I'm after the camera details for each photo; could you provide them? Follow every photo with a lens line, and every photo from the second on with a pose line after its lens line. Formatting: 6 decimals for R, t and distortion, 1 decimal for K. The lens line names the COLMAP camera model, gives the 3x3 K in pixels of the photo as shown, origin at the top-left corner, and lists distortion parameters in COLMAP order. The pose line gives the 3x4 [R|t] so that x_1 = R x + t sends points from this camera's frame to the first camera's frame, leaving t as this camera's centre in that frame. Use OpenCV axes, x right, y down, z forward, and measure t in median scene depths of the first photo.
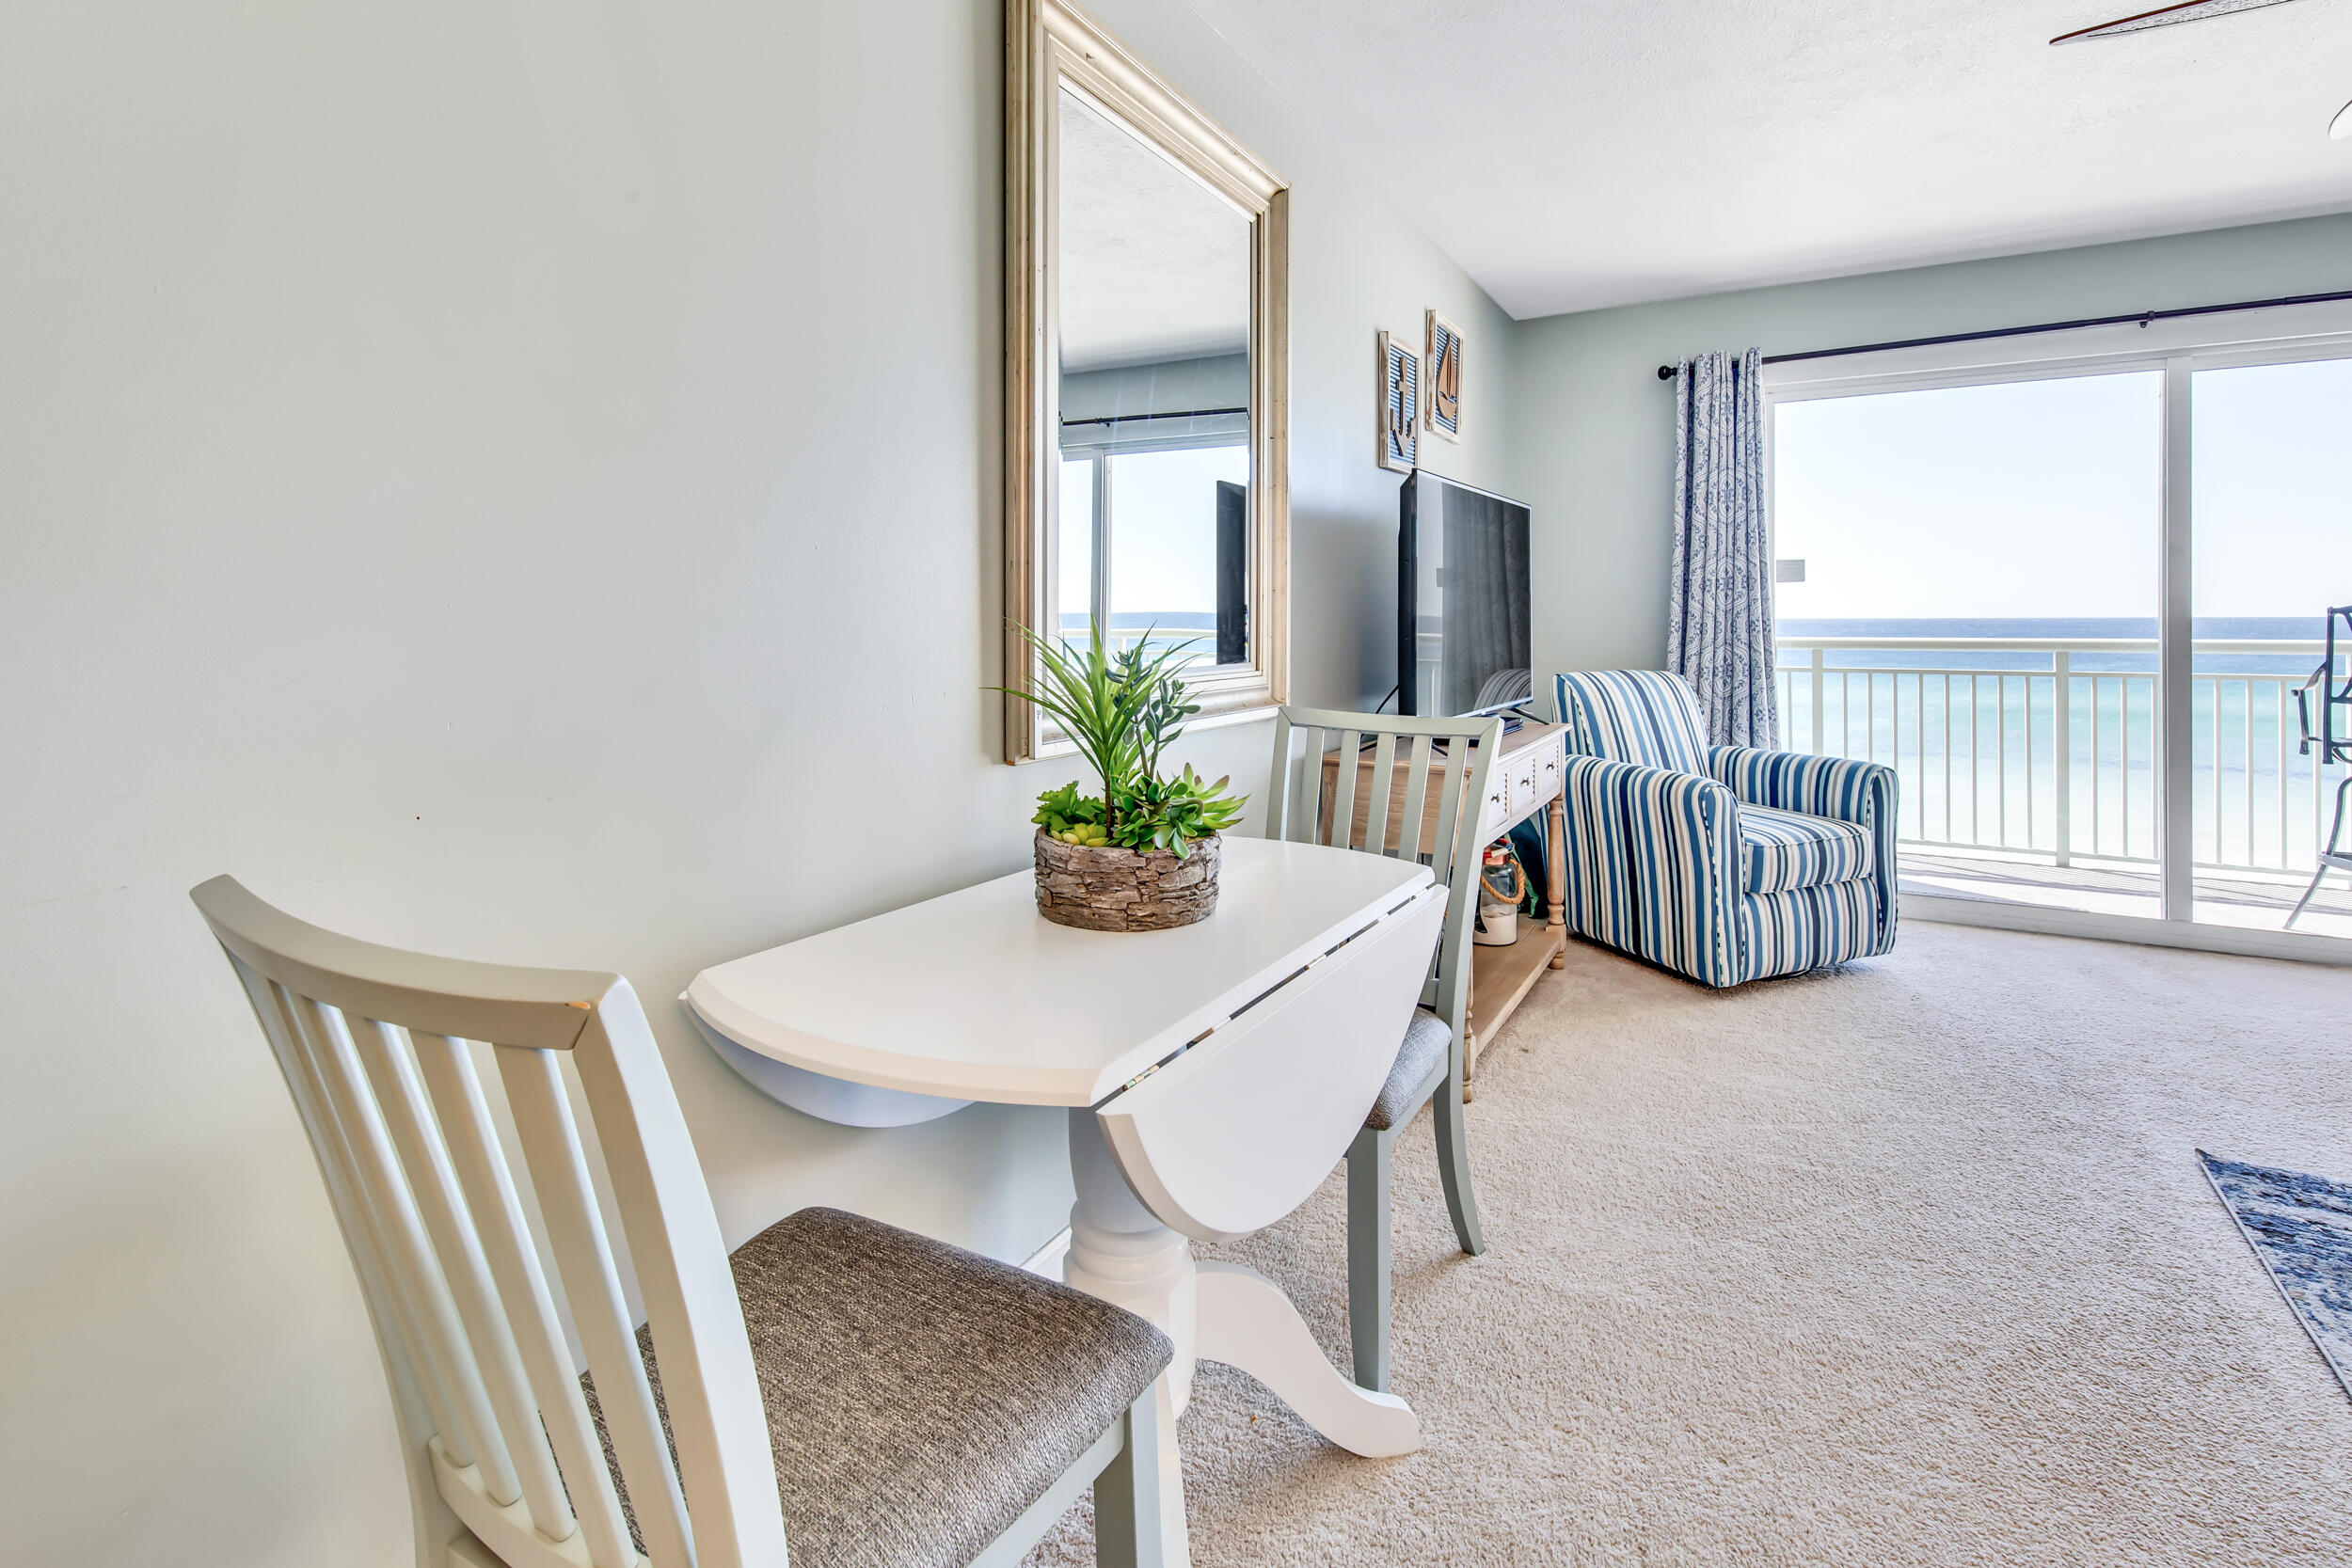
lens RADIAL K [[1104.2, 0, 1188.1], [0, 1104.2, 623.2], [0, 0, 1]] dist [0.001148, 0.000424]
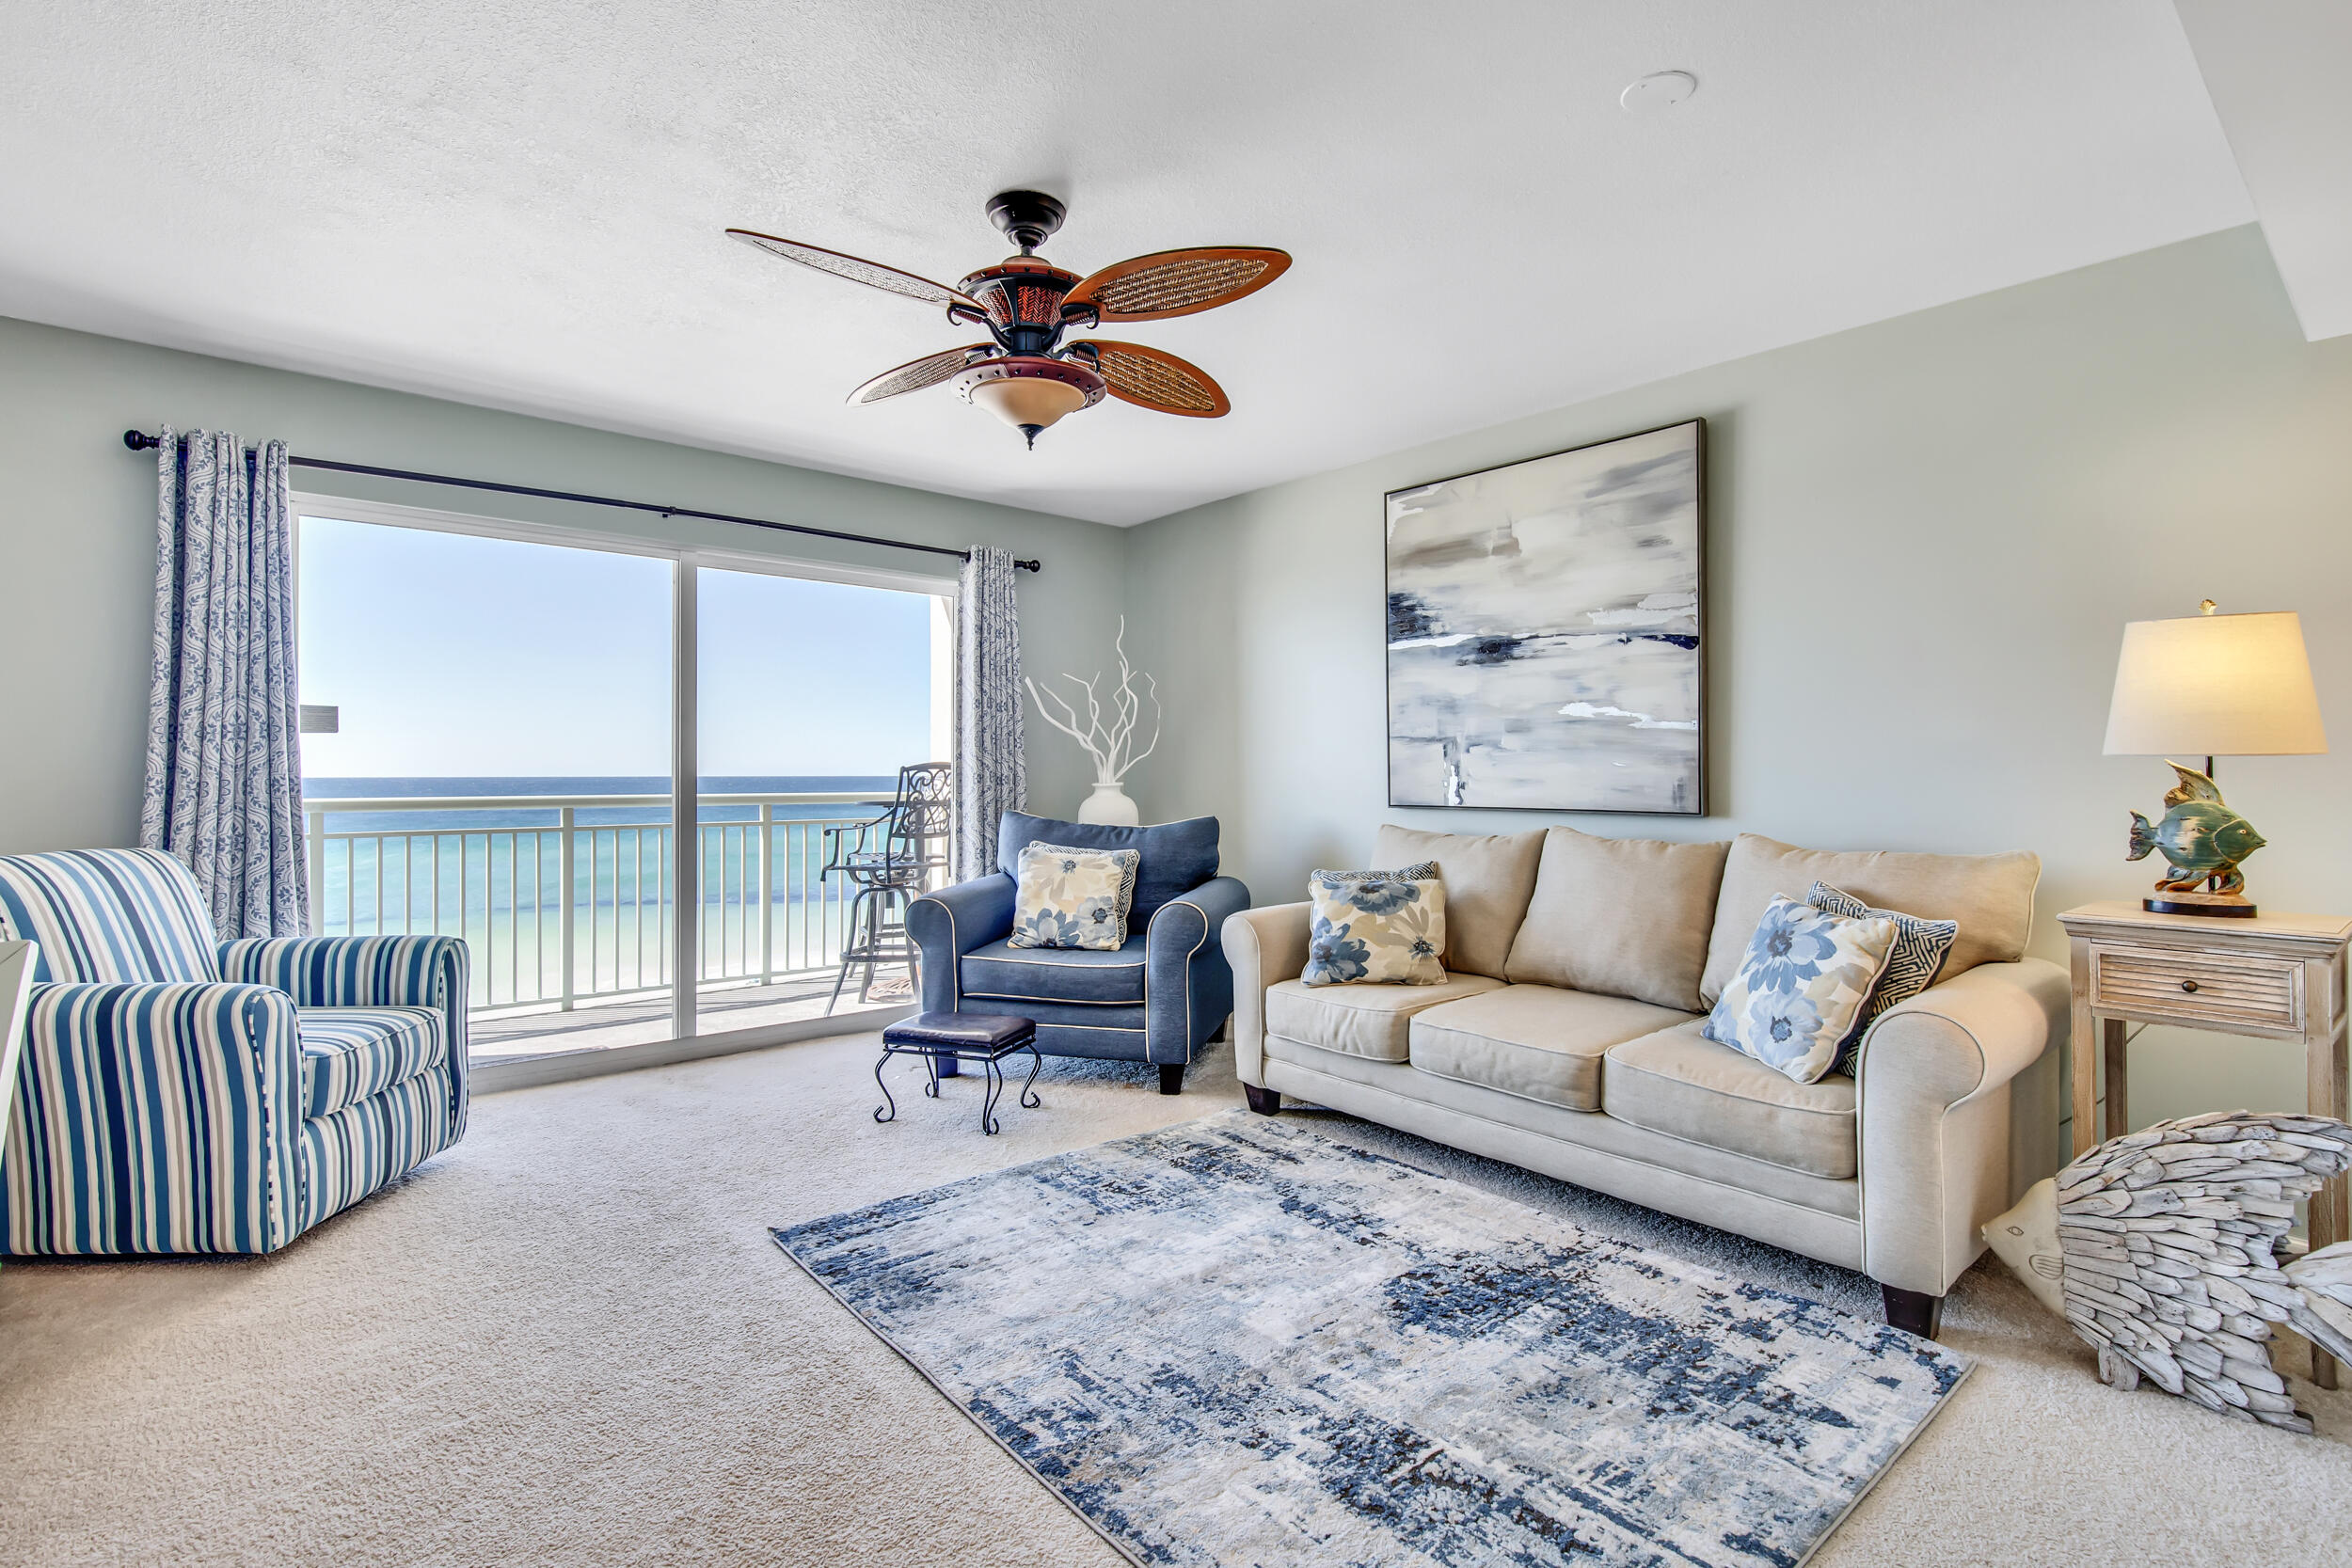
lens RADIAL K [[1127.4, 0, 1178.7], [0, 1127.4, 768.6], [0, 0, 1]] dist [0.001781, 0.000662]
pose [[0.340636, 0.006937, 0.940170, -0.040568], [0.004791, 0.999947, -0.009114, 0.001003], [-0.940183, 0.007609, 0.340585, 0.109386]]
